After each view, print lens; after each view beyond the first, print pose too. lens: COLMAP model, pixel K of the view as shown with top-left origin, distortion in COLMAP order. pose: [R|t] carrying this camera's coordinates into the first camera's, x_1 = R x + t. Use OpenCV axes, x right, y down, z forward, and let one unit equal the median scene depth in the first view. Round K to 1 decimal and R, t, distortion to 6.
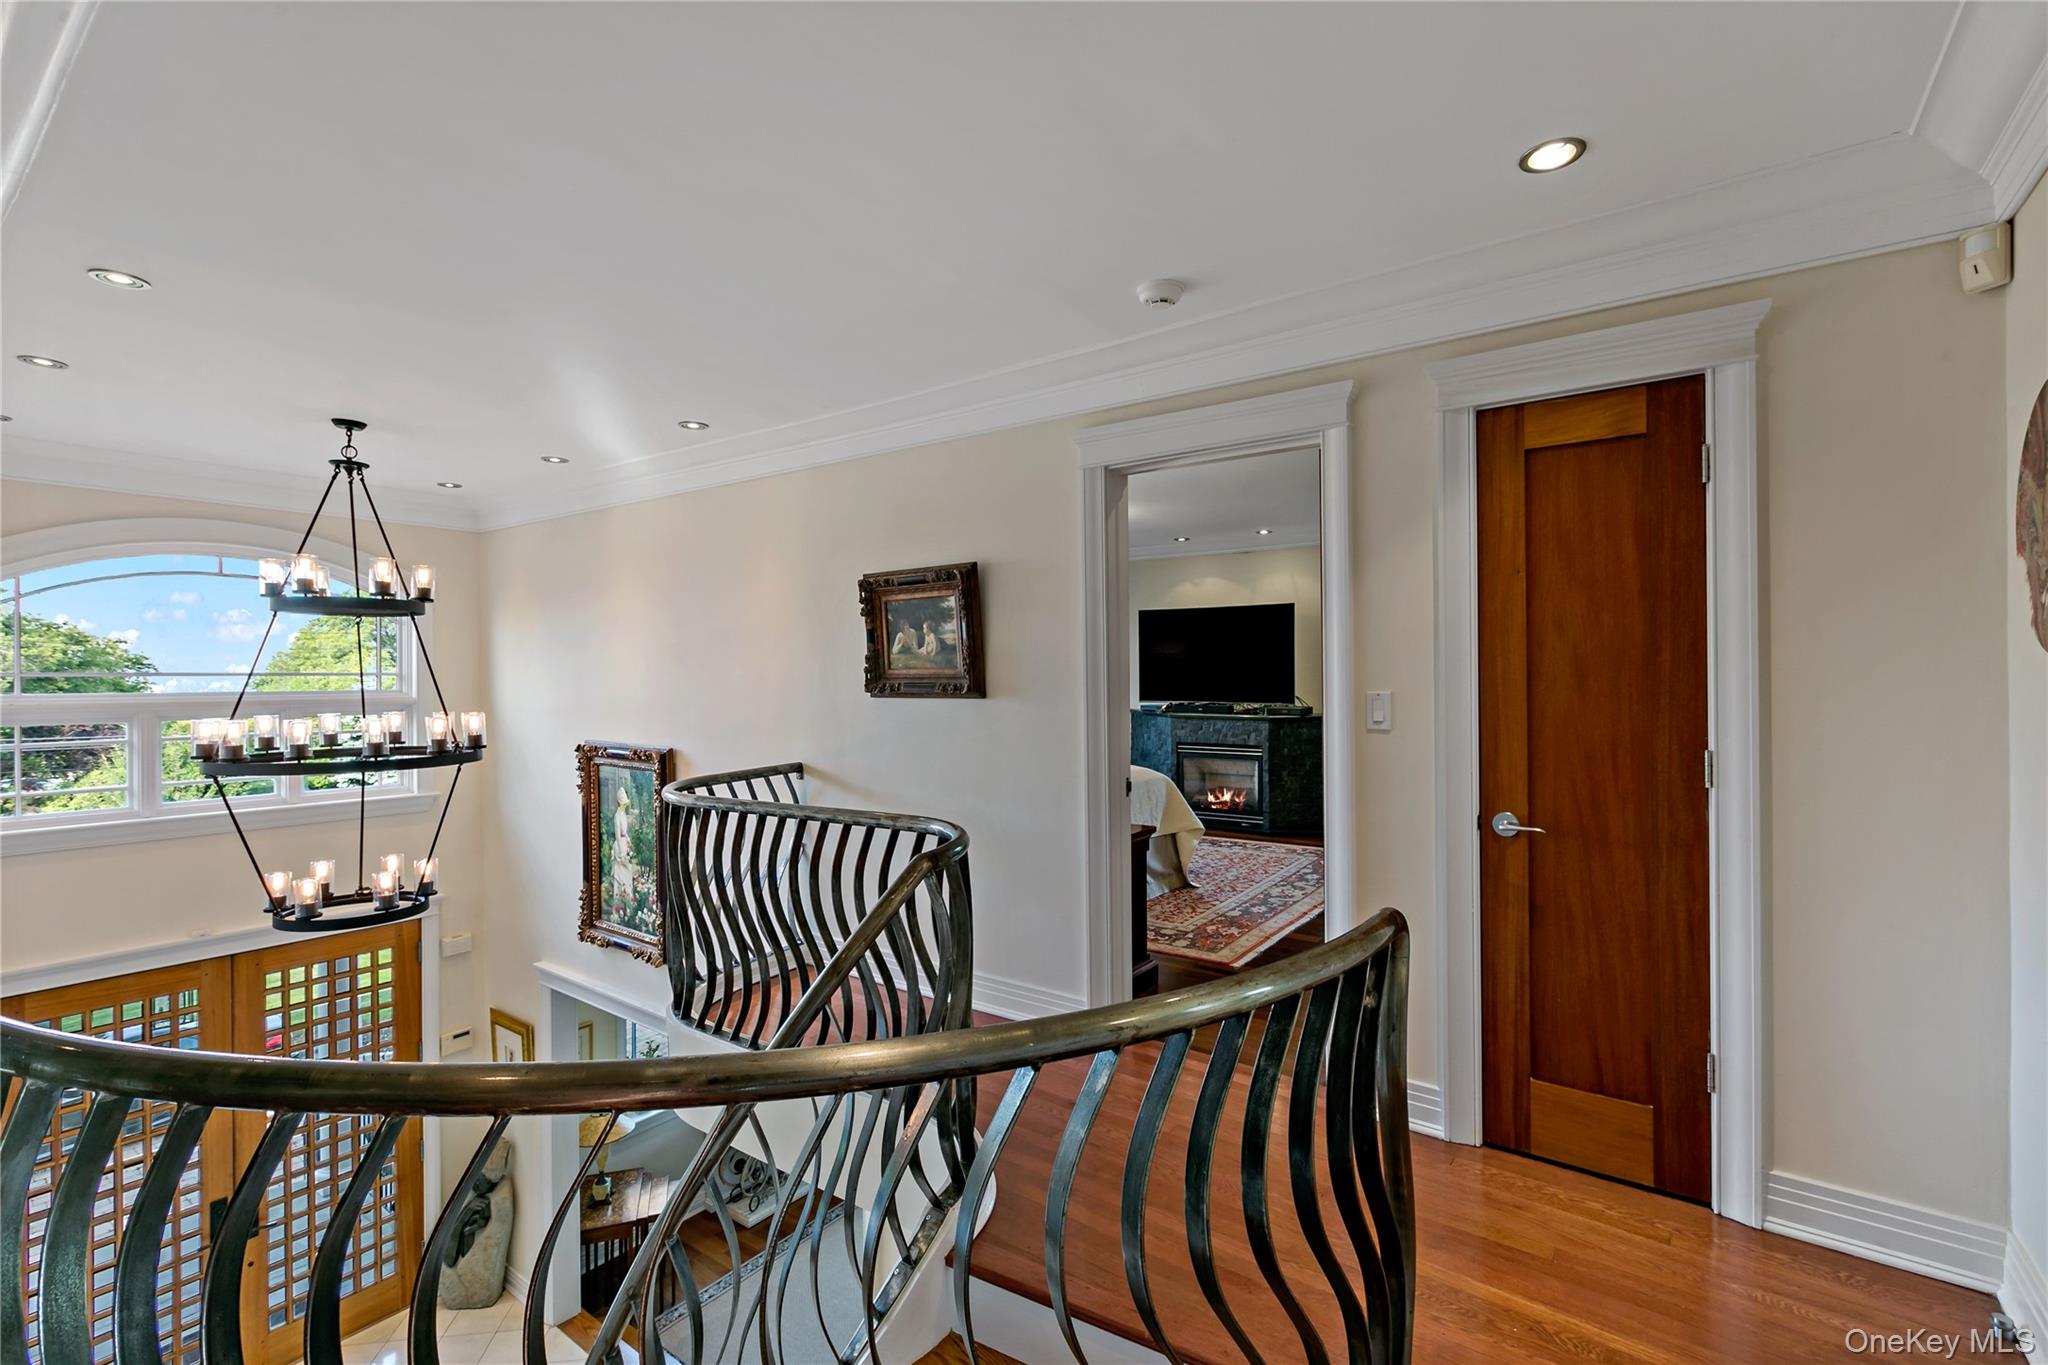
lens RADIAL K [[919.7, 0, 1021.0], [0, 919.7, 679.9], [0, 0, 1]] dist [-0.002939, -0.001702]
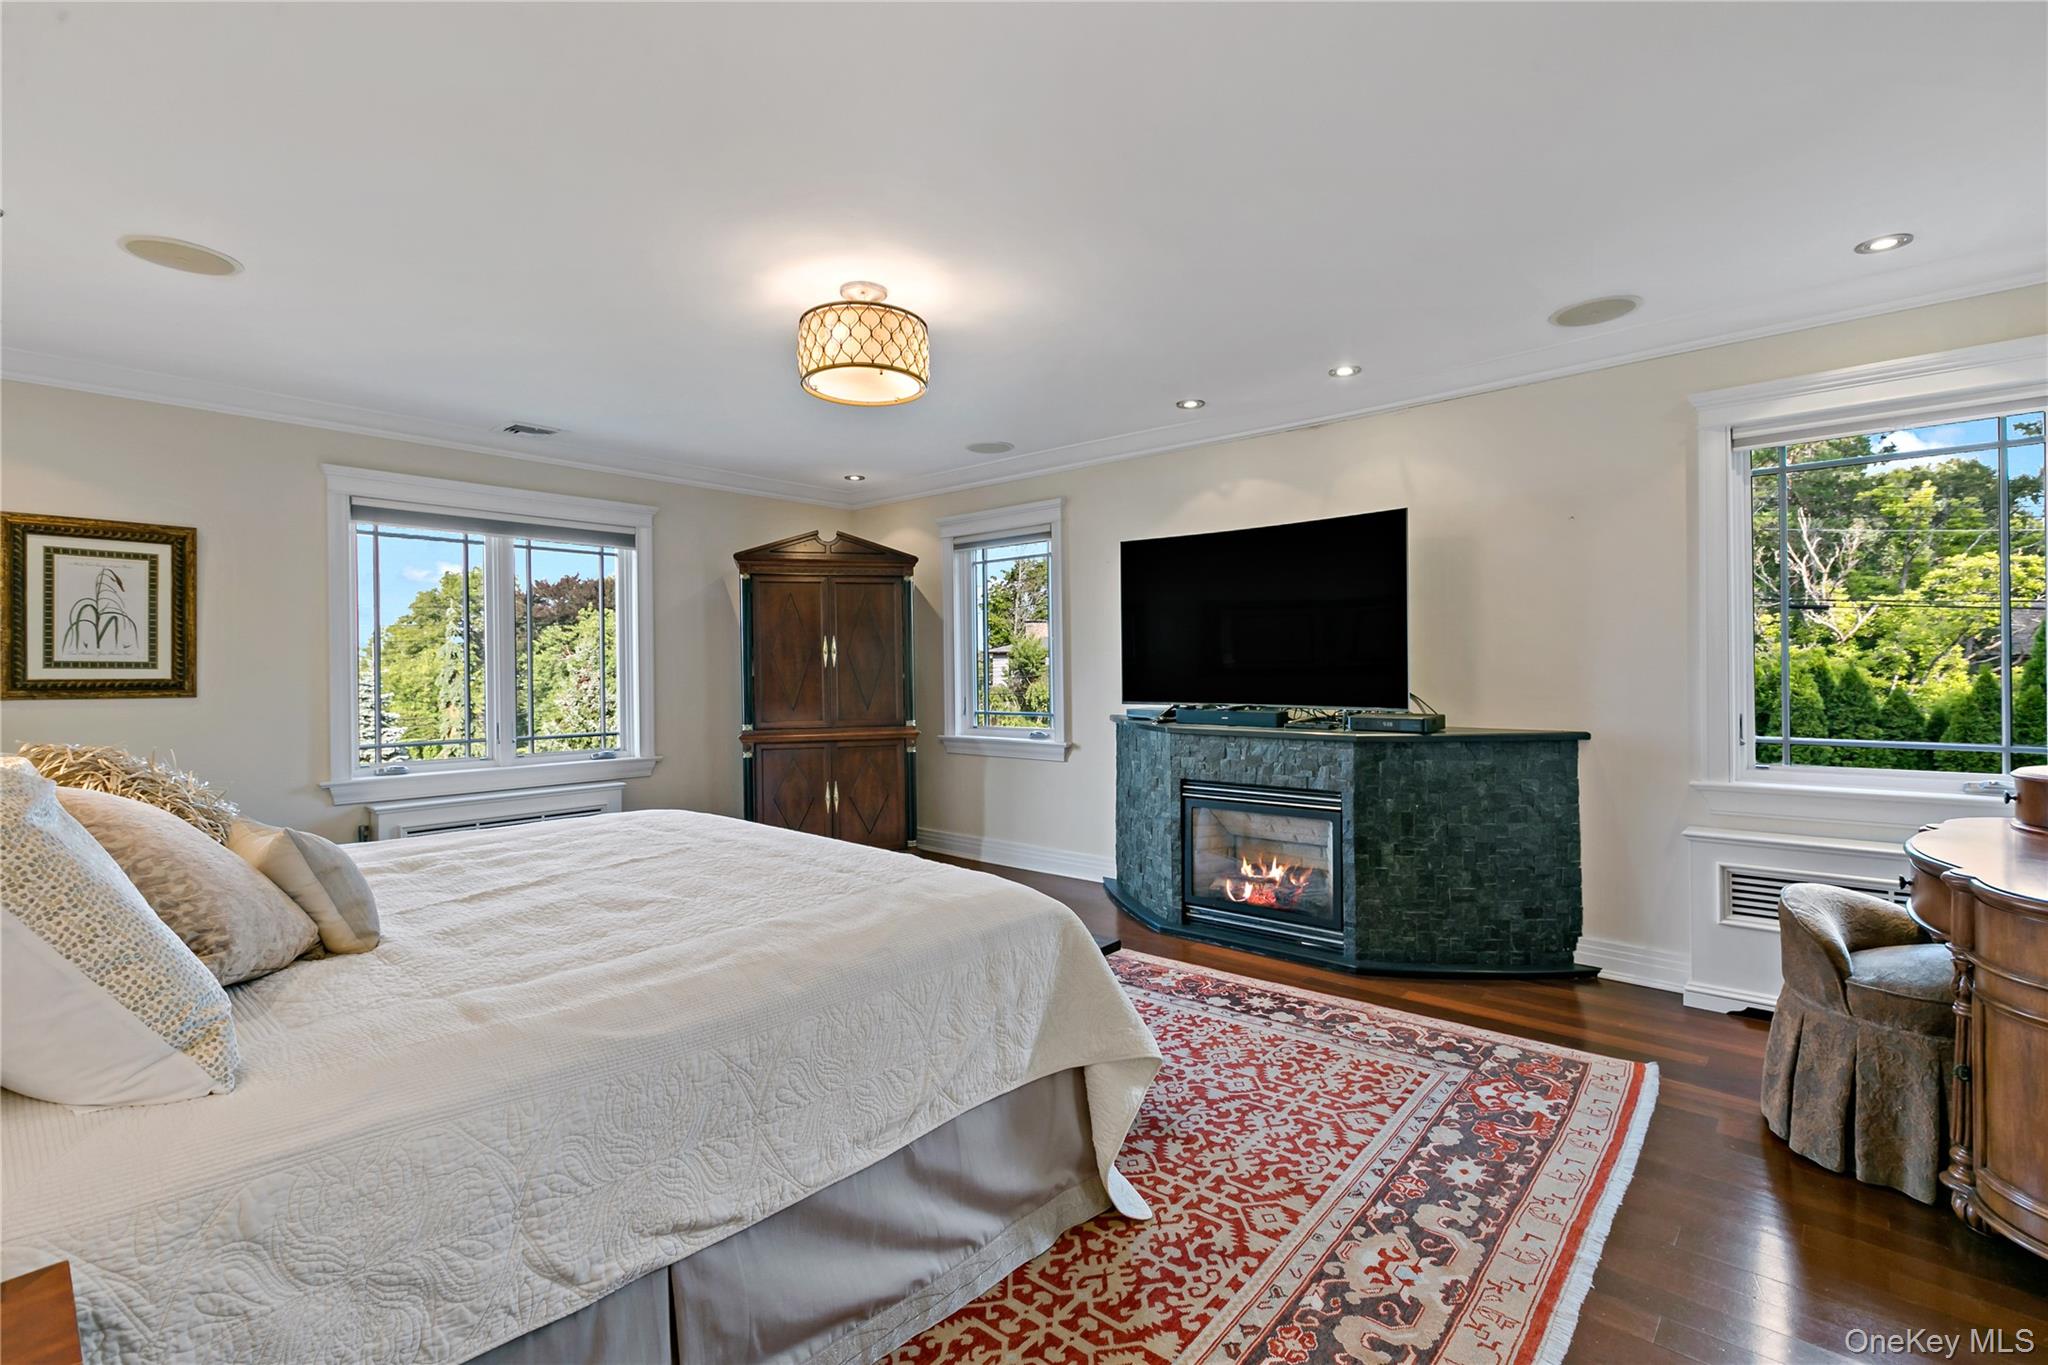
lens RADIAL K [[919.7, 0, 1023.5], [0, 919.7, 676.2], [0, 0, 1]] dist [-0.002939, -0.001702]
pose [[0.995769, 0.001357, -0.091886, 0.131288], [-0.001417, 0.999999, -0.000587, 0.008070], [0.091885, 0.000715, 0.995769, 0.468710]]
